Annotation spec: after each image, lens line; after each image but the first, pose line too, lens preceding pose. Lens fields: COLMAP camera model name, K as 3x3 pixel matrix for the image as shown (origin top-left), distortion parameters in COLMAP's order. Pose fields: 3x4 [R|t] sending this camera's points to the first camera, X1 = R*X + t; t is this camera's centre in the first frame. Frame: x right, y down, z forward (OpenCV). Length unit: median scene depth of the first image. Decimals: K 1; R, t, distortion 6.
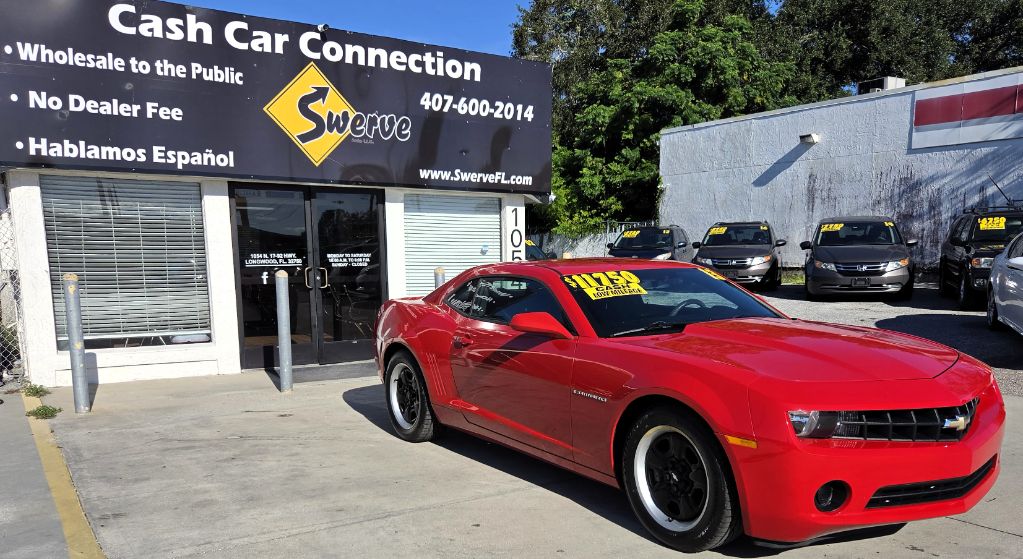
lens RADIAL K [[822.3, 0, 543.0], [0, 822.3, 372.1], [0, 0, 1]] dist [0.059674, -0.045073]
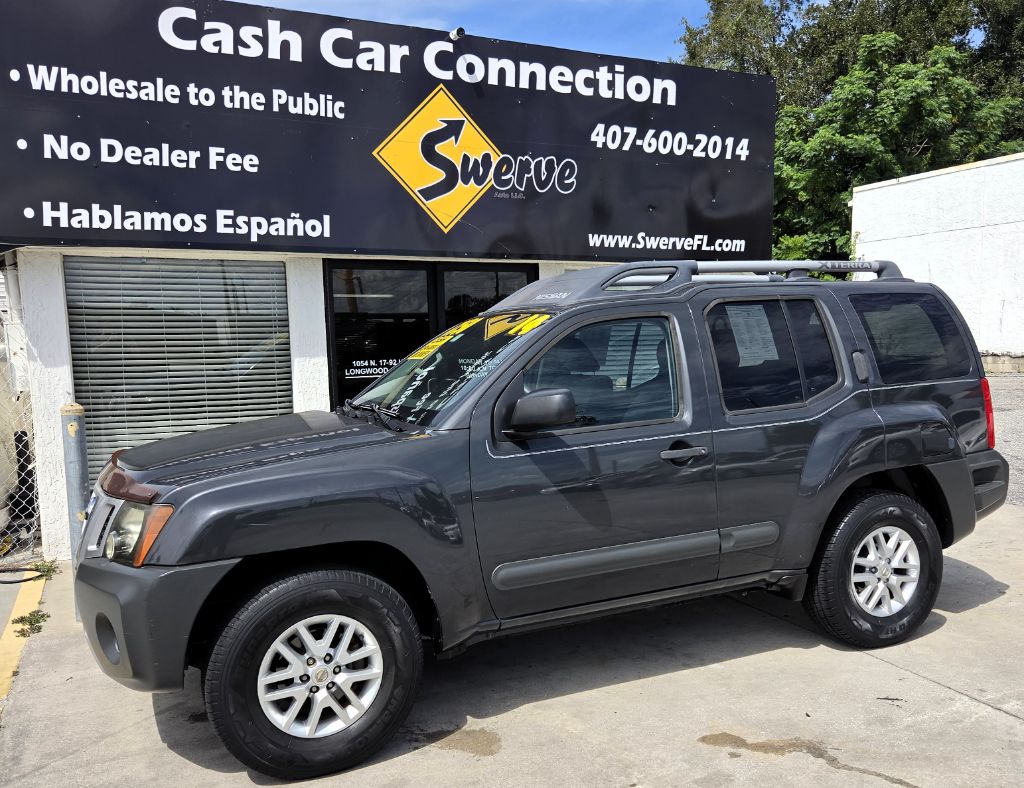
lens RADIAL K [[891.1, 0, 536.5], [0, 891.1, 426.3], [0, 0, 1]] dist [0.066771, -0.070597]
pose [[0.987500, -0.000356, -0.157617, -0.083843], [-0.006858, 0.998953, -0.045227, -0.056449], [0.157468, 0.045742, 0.986464, 0.294645]]
